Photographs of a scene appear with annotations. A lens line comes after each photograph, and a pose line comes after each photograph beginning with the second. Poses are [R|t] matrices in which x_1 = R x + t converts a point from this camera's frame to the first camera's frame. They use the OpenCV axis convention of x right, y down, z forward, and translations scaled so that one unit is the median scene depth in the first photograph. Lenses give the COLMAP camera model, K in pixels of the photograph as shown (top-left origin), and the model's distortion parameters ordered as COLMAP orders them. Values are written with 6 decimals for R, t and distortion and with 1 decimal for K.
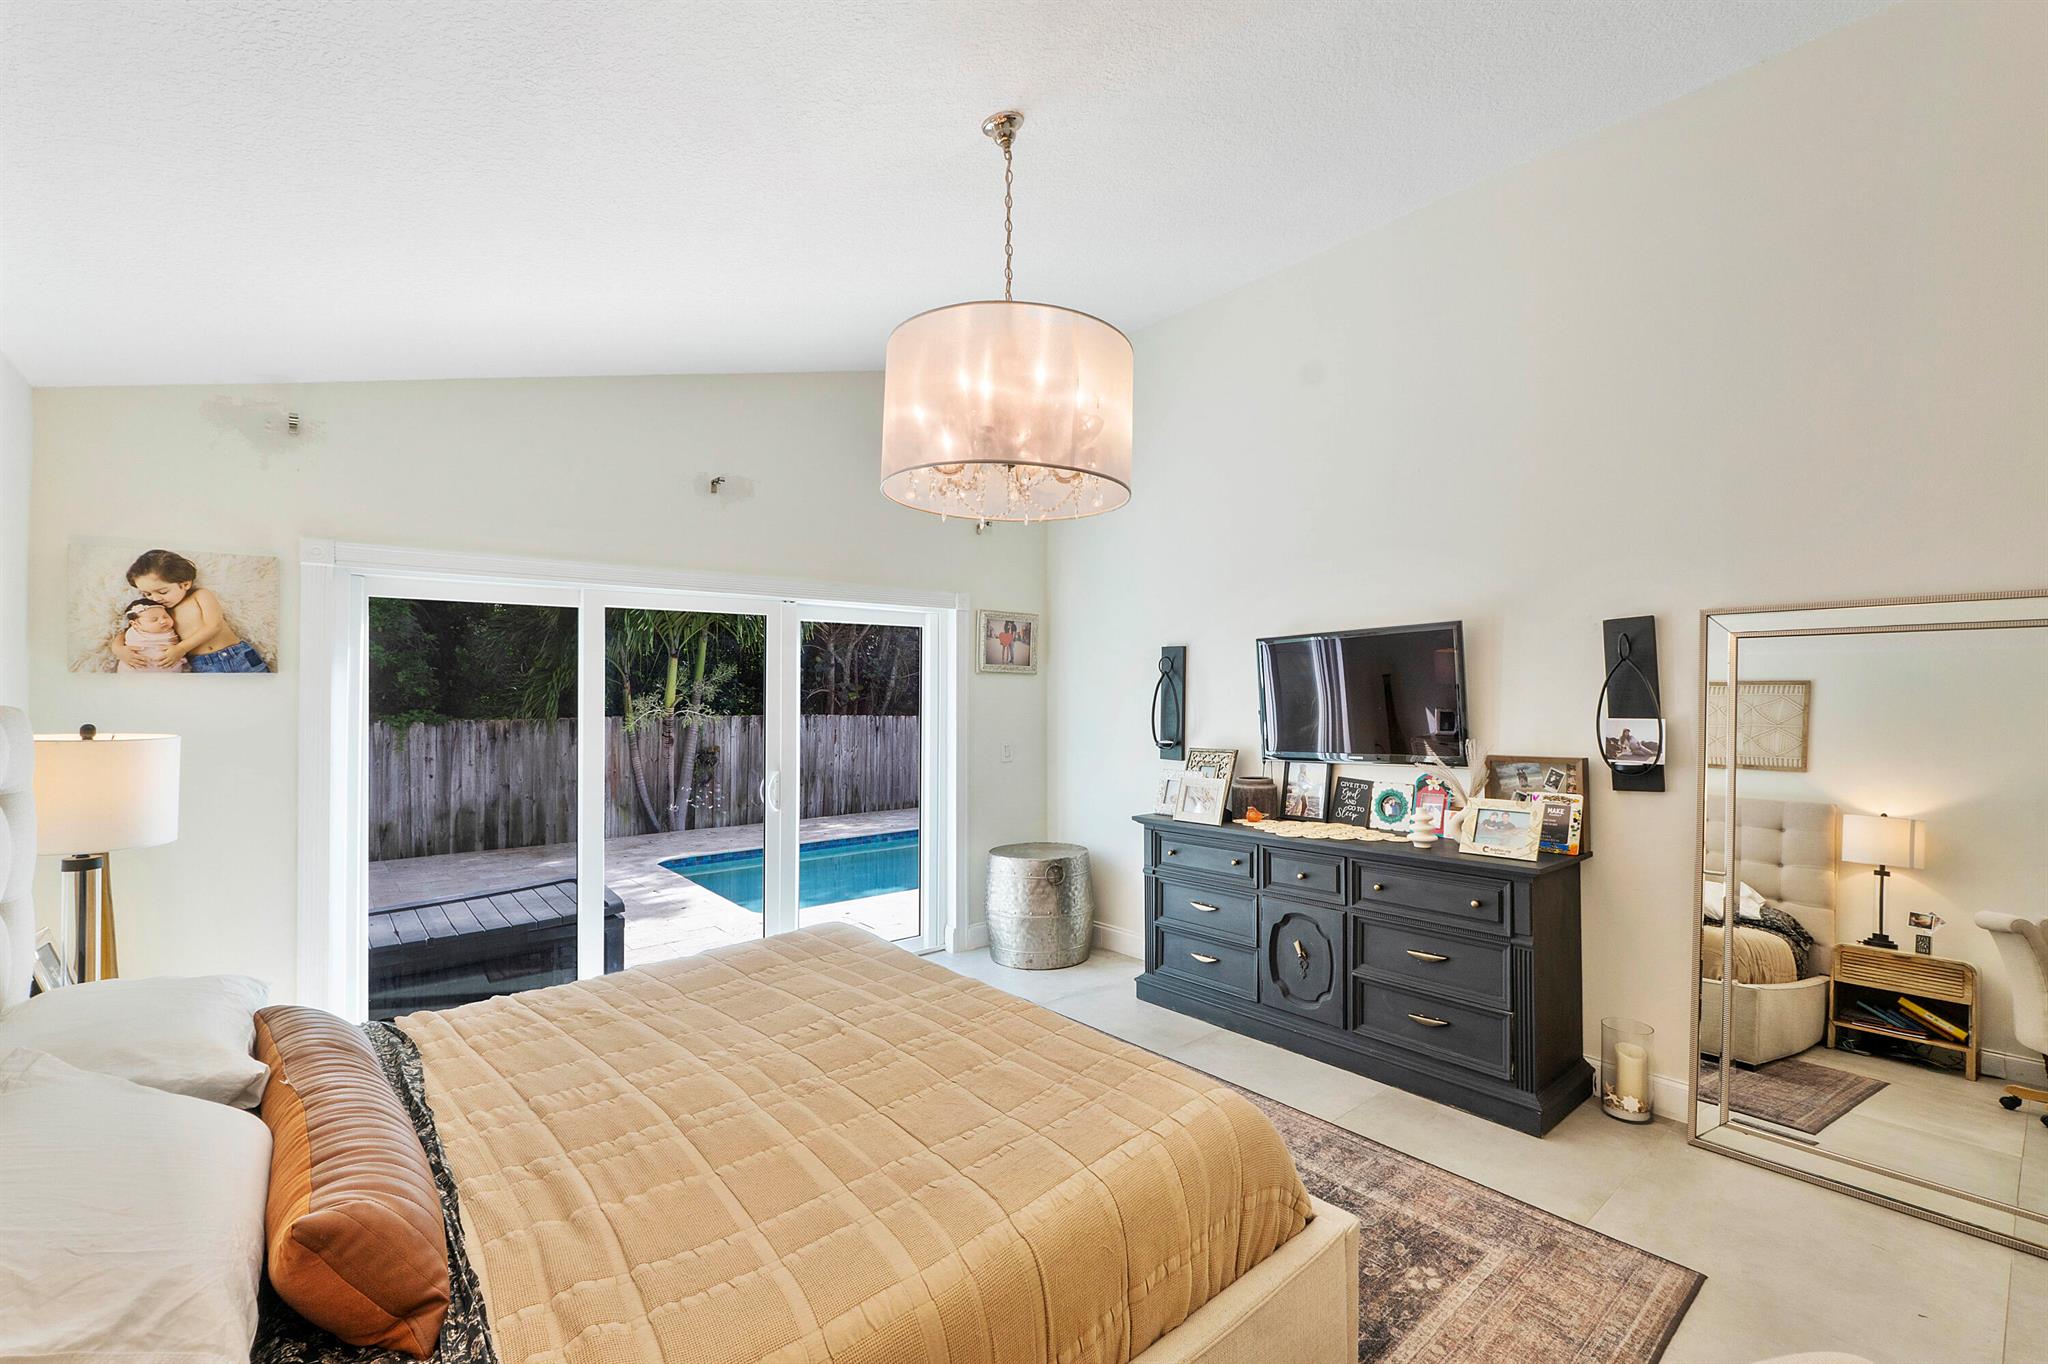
lens RADIAL K [[862.3, 0, 1026.2], [0, 862.3, 678.7], [0, 0, 1]] dist [-0.008194, -0.000042]
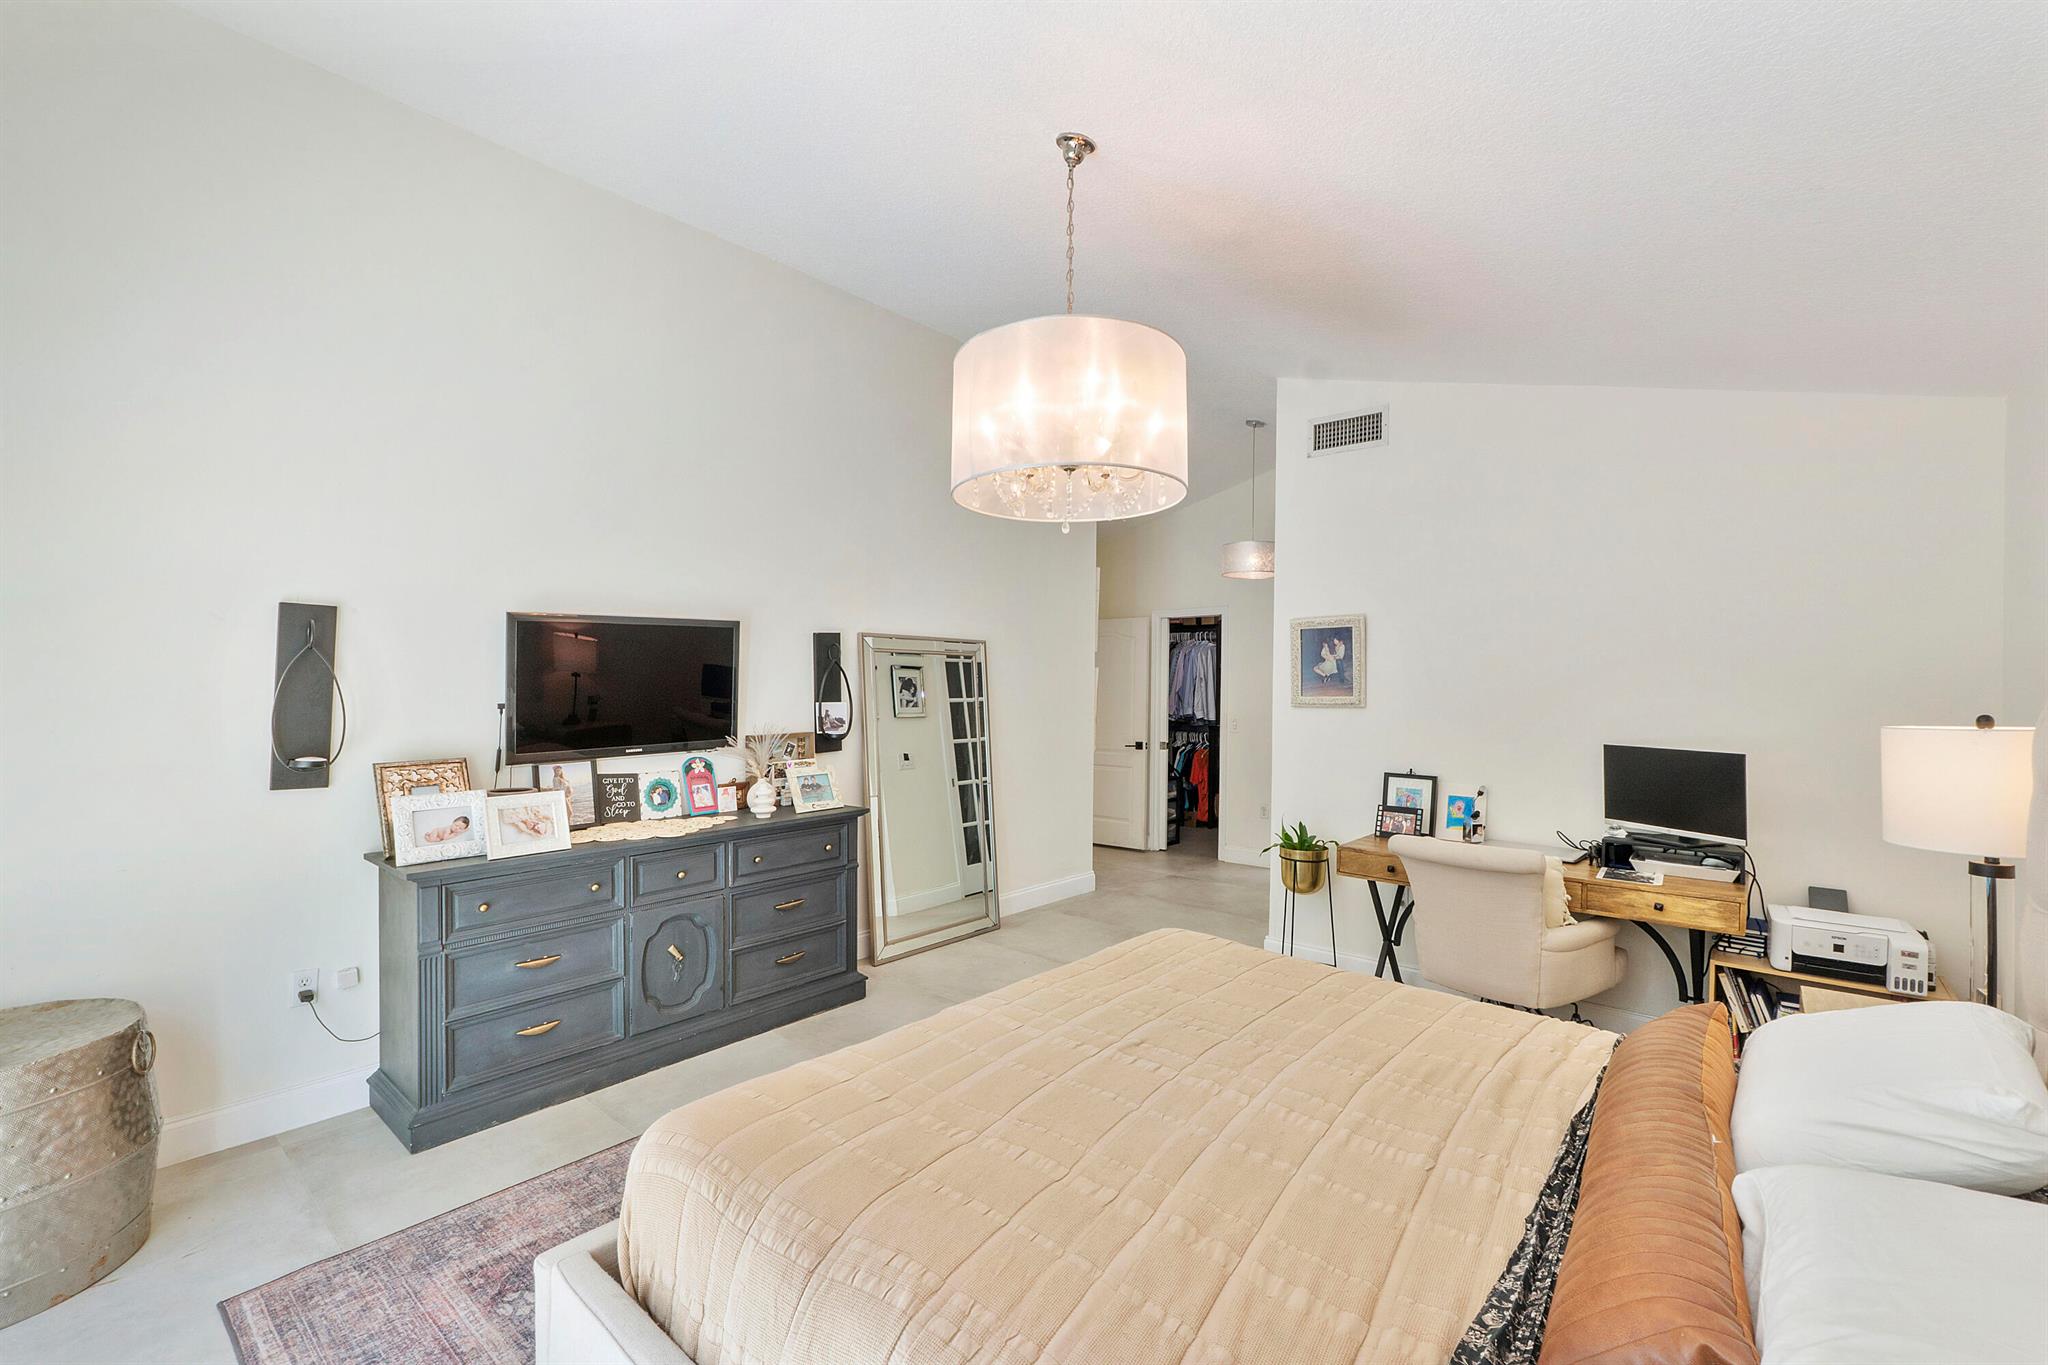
lens RADIAL K [[862.3, 0, 1026.2], [0, 862.3, 679.2], [0, 0, 1]] dist [-0.008194, -0.000042]
pose [[-0.152076, 0.013950, 0.988270, -0.643560], [-0.019180, 0.999670, -0.017063, 0.020871], [-0.988183, -0.021550, -0.151758, 0.727569]]
